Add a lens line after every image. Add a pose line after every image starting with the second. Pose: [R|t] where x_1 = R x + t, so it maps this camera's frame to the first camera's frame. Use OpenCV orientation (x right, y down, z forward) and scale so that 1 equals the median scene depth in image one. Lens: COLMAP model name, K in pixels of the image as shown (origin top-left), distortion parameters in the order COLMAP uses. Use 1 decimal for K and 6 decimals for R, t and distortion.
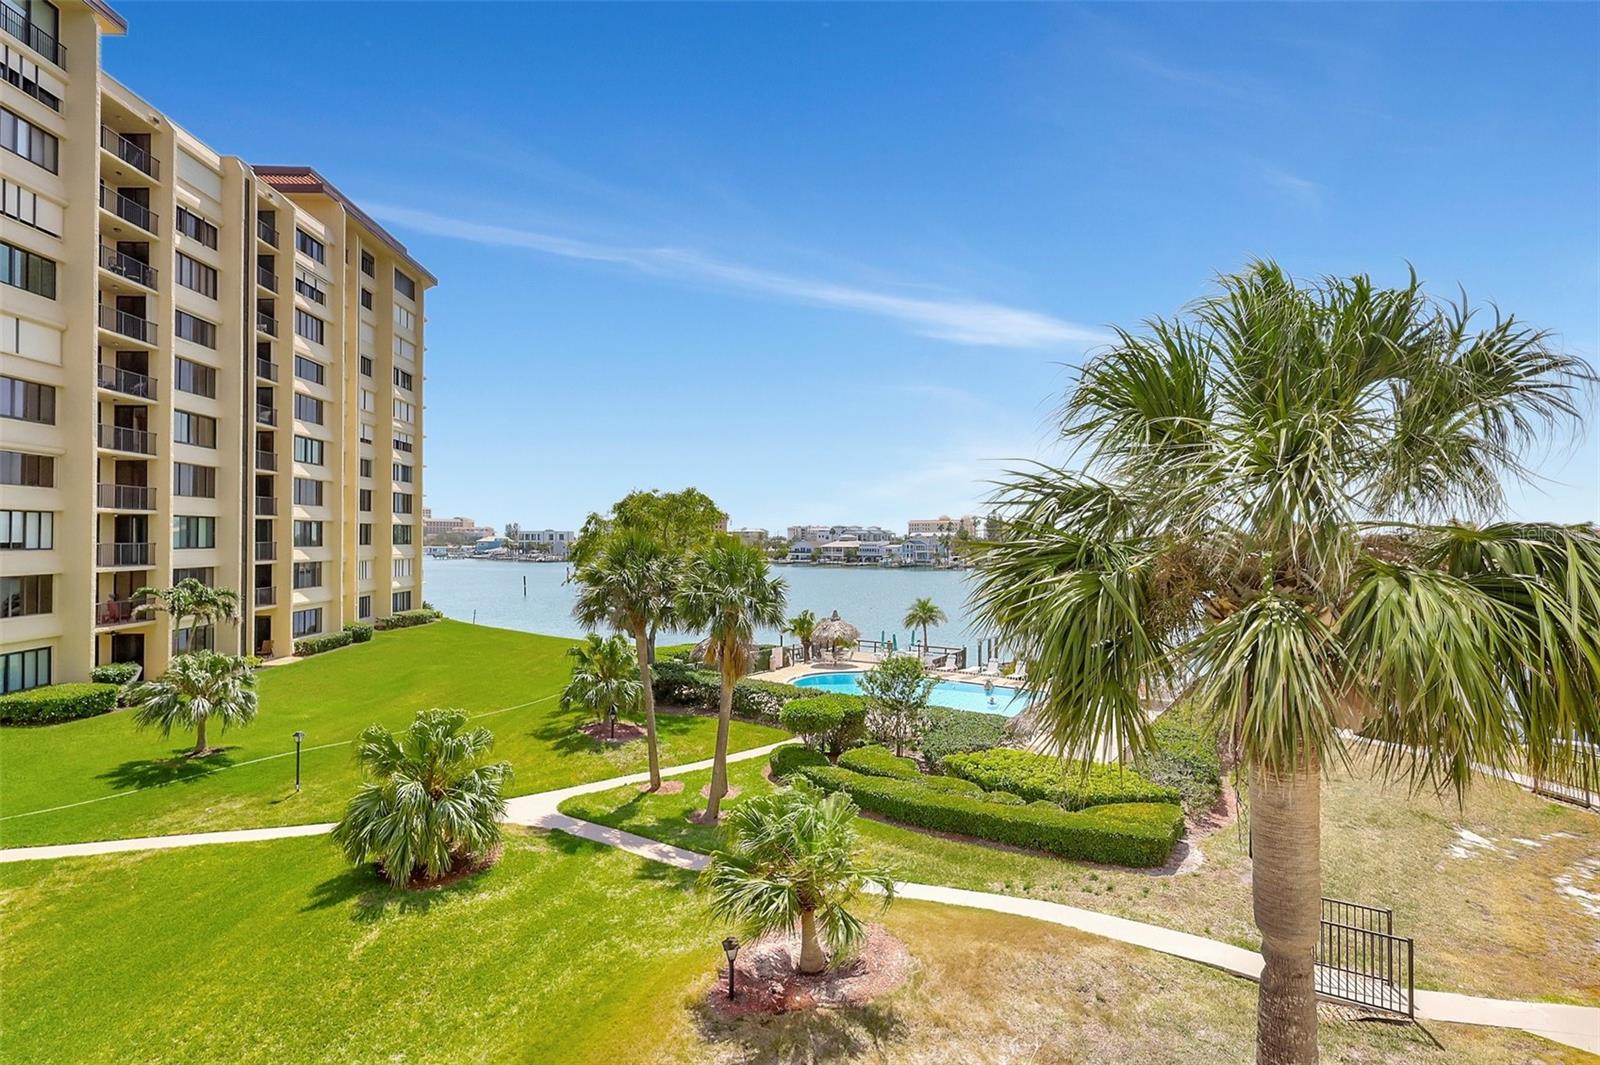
lens RADIAL K [[752.6, 0, 802.0], [0, 752.6, 531.5], [0, 0, 1]] dist [-0.011031, -0.000596]
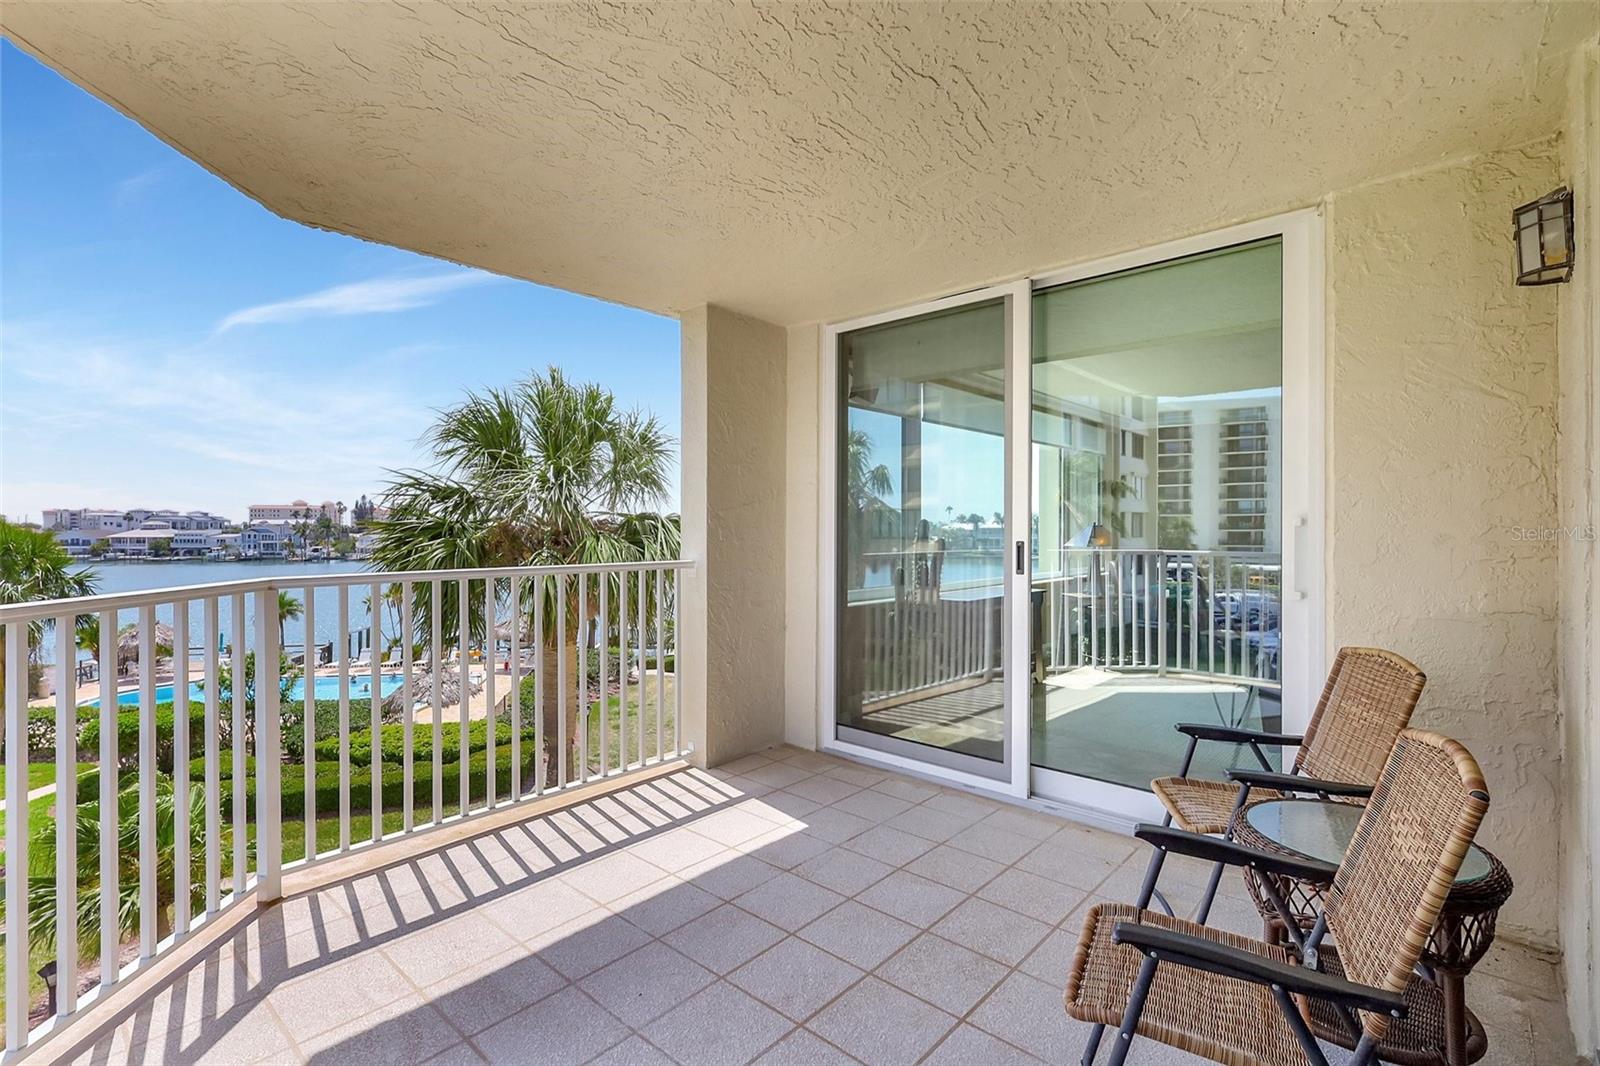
lens RADIAL K [[752.6, 0, 809.6], [0, 752.6, 530.9], [0, 0, 1]] dist [-0.011031, -0.000596]
pose [[0.704900, 0.000775, 0.709306, -0.083884], [-0.009926, 0.999912, 0.008771, 0.004724], [-0.709237, -0.013223, 0.704846, -0.261856]]
